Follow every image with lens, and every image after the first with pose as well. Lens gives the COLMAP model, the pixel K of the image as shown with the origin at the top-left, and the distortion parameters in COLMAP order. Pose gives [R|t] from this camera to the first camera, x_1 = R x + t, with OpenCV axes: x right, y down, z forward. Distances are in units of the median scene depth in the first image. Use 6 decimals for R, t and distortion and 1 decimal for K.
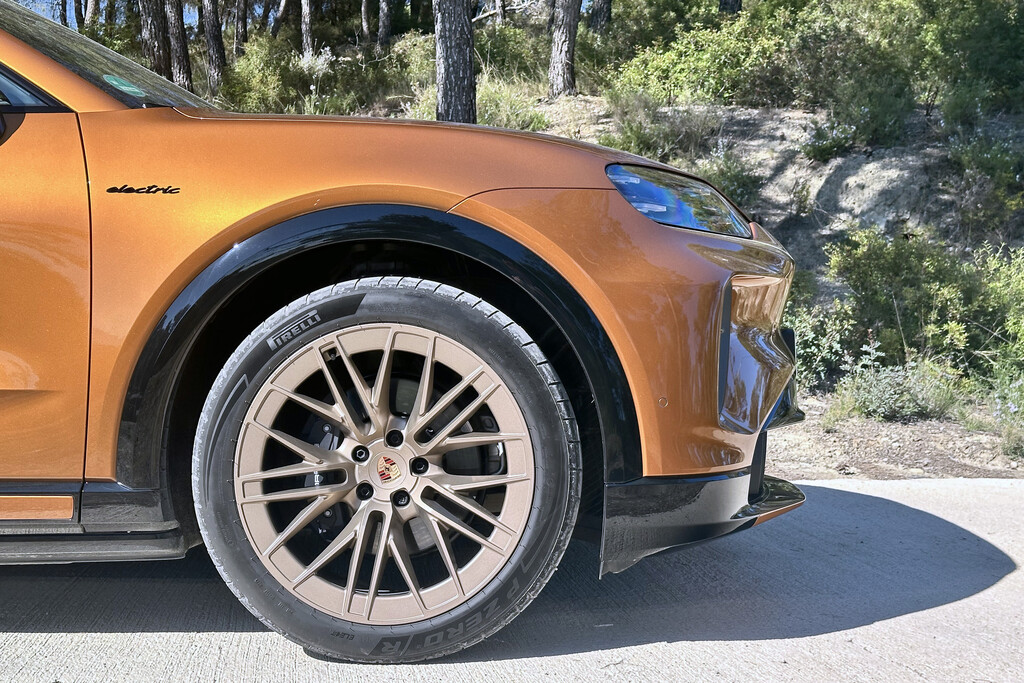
lens RADIAL K [[1480.9, 0, 512.0], [0, 1480.9, 341.5], [0, 0, 1]] dist [0.184340, -0.525060]
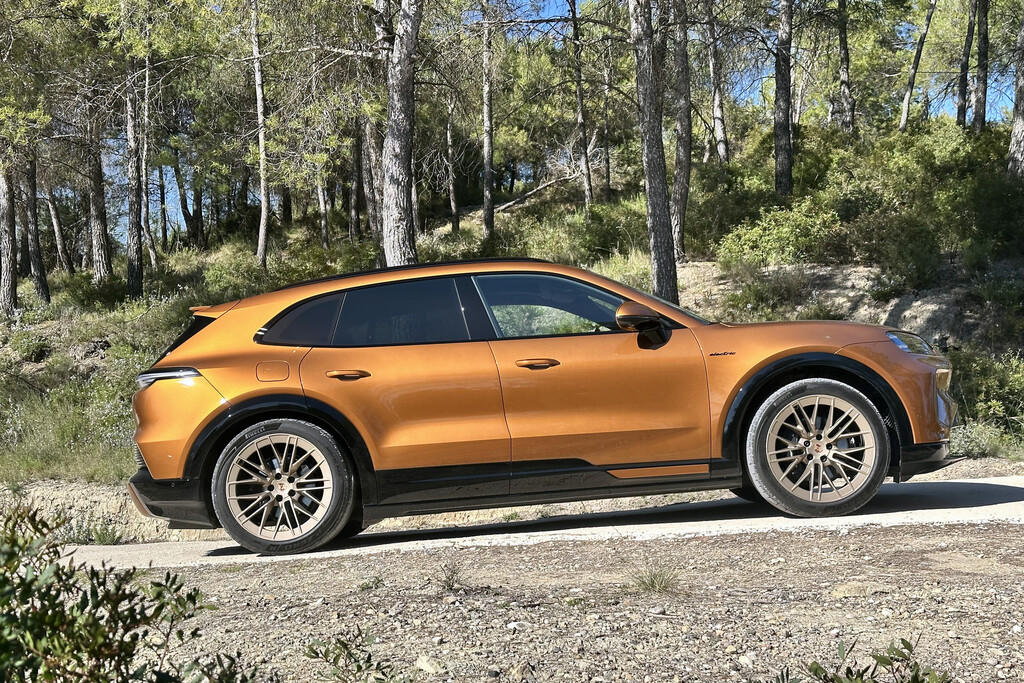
lens RADIAL K [[1480.9, 0, 512.0], [0, 1480.9, 341.5], [0, 0, 1]] dist [0.184340, -0.525060]
pose [[0.997529, -0.070135, 0.004167, -0.622638], [0.070221, 0.993297, -0.091817, 0.099708], [0.002301, 0.091883, 0.995767, -1.702778]]
